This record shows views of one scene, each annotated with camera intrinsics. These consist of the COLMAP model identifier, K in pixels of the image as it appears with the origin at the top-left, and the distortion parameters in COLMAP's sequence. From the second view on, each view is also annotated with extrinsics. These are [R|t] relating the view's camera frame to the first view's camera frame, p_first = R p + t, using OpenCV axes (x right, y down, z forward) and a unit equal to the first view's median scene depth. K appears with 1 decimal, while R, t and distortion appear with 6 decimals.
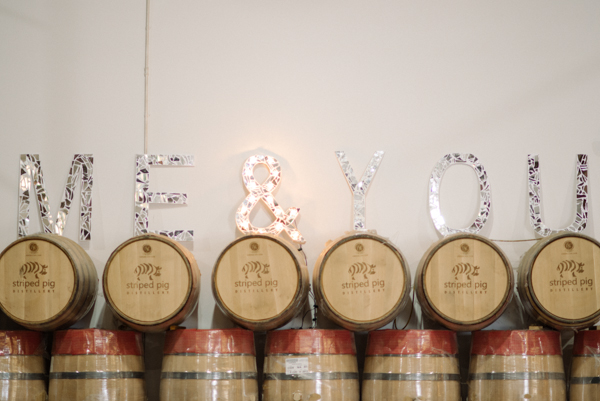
lens RADIAL K [[1456.2, 0, 300.1], [0, 1456.2, 199.9], [0, 0, 1]] dist [-0.115802, 0.000000]
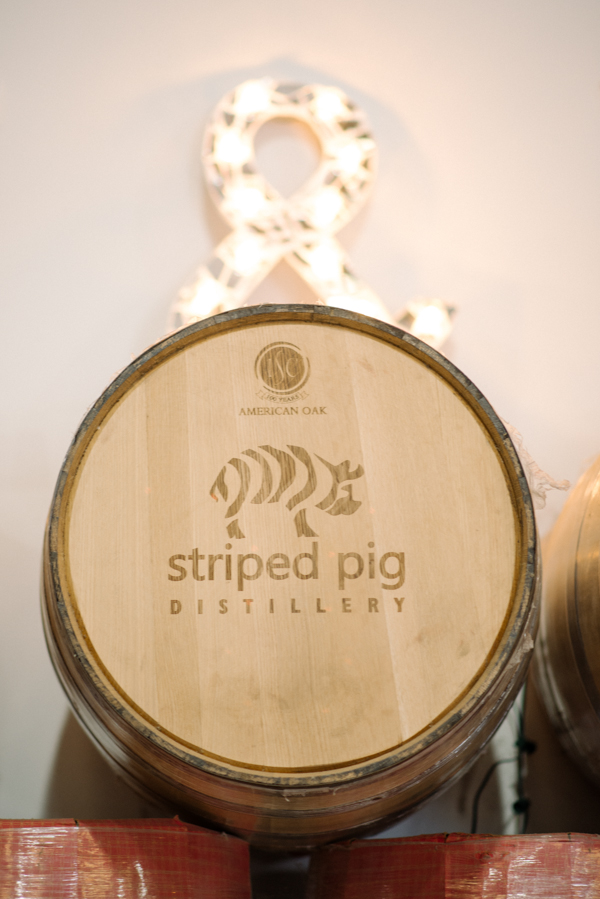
lens RADIAL K [[2181.9, 0, 298.6], [0, 2181.9, 451.3], [0, 0, 1]] dist [-0.115802, 0.000000]
pose [[0.999040, 0.028612, 0.033165, -0.038076], [-0.024151, 0.991497, -0.127866, 0.077712], [-0.036541, 0.126943, 0.991237, 0.729041]]
